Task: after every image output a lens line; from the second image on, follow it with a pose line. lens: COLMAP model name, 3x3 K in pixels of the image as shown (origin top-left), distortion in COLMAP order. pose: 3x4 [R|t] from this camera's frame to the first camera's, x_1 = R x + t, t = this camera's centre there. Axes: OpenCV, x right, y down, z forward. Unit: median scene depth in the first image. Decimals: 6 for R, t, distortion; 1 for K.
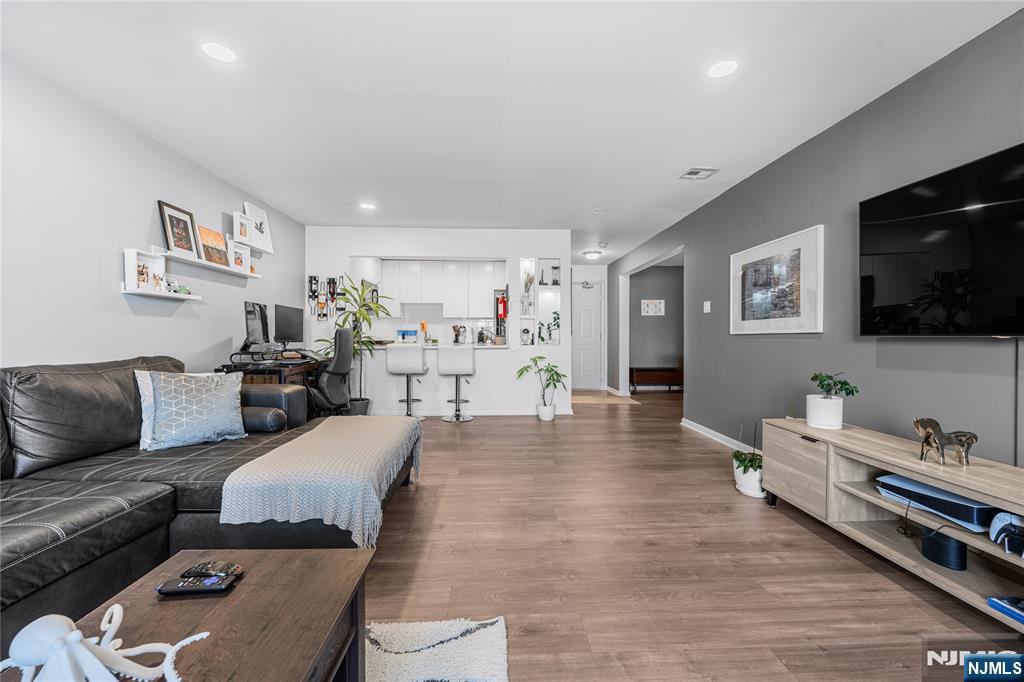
lens RADIAL K [[419.9, 0, 516.6], [0, 419.9, 338.9], [0, 0, 1]] dist [-0.001143, -0.000609]
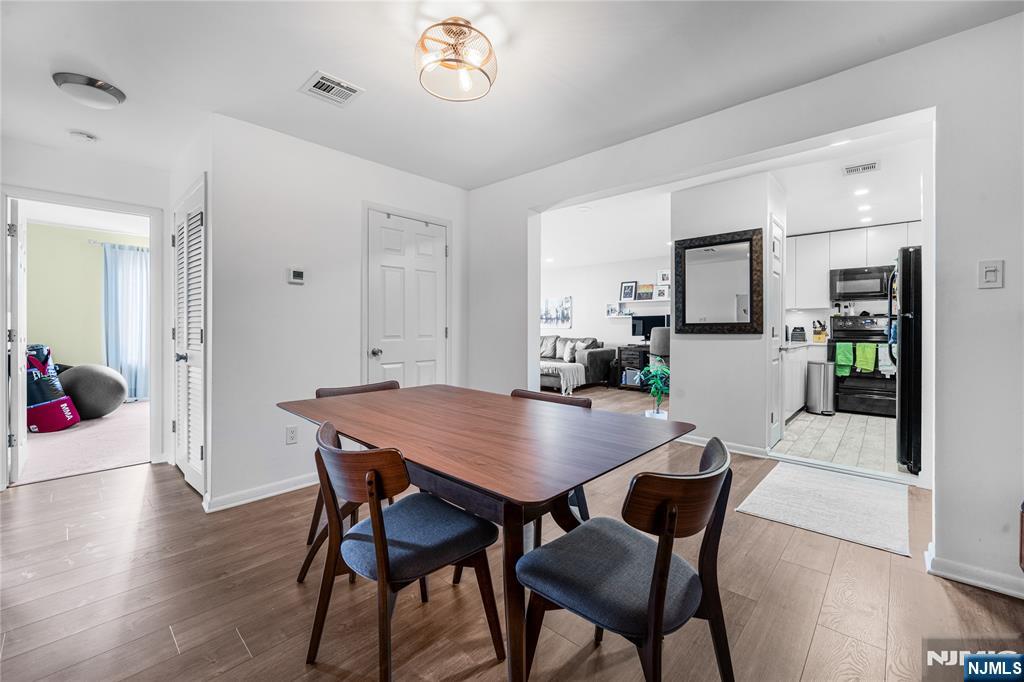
lens RADIAL K [[419.9, 0, 511.8], [0, 419.9, 329.9], [0, 0, 1]] dist [-0.001143, -0.000609]
pose [[-0.723793, 0.005050, -0.689999, 1.381675], [-0.003341, 0.999936, 0.010822, -0.040169], [0.690009, 0.010138, -0.723730, 2.195108]]
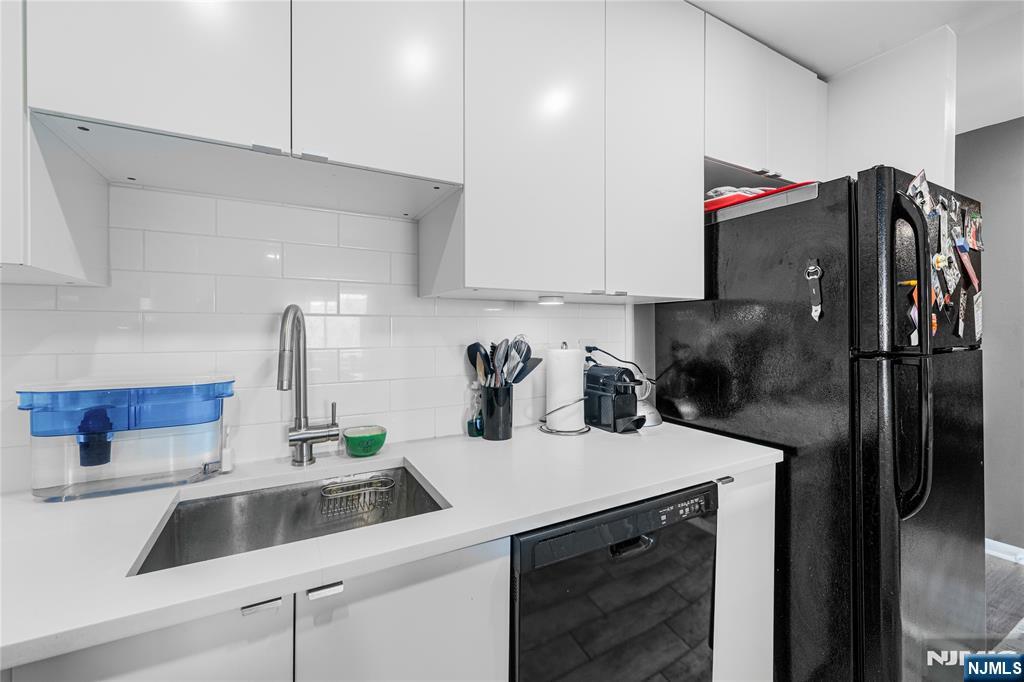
lens RADIAL K [[419.9, 0, 510.0], [0, 419.9, 326.5], [0, 0, 1]] dist [-0.001143, -0.000609]
pose [[0.900369, -0.001654, 0.435125, -0.494197], [0.008501, 0.999869, -0.013790, -0.081427], [-0.435045, 0.016115, 0.900265, 1.930574]]
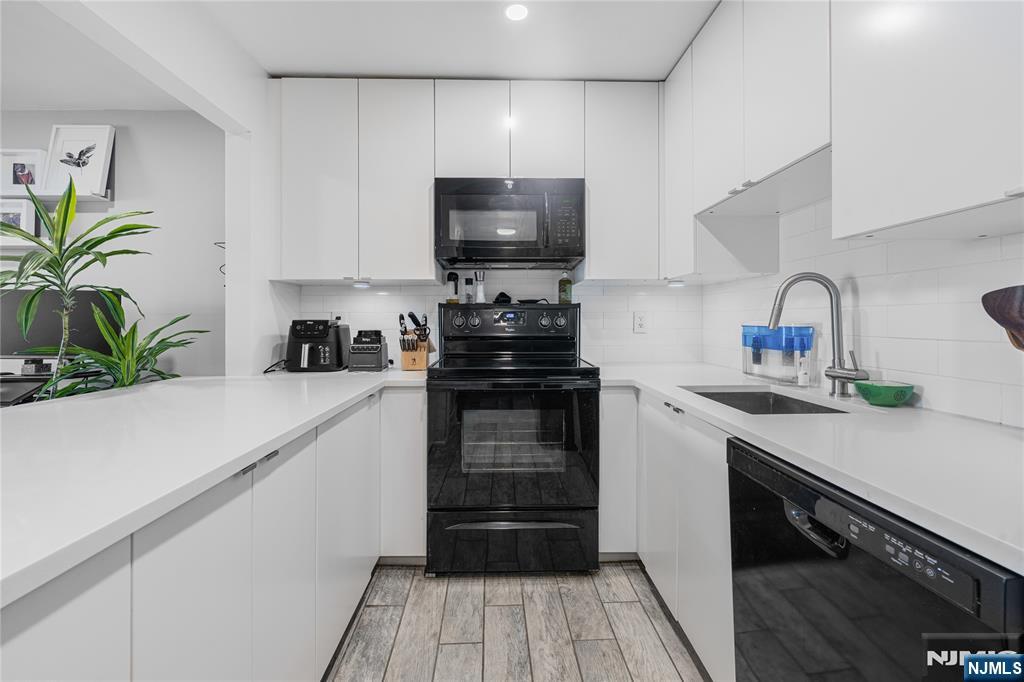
lens RADIAL K [[419.9, 0, 505.7], [0, 419.9, 318.5], [0, 0, 1]] dist [-0.001143, -0.000609]
pose [[-0.035074, -0.007072, -0.999360, -0.065269], [-0.005091, 0.999963, -0.006898, -0.051986], [0.999372, 0.004845, -0.035109, 1.985723]]
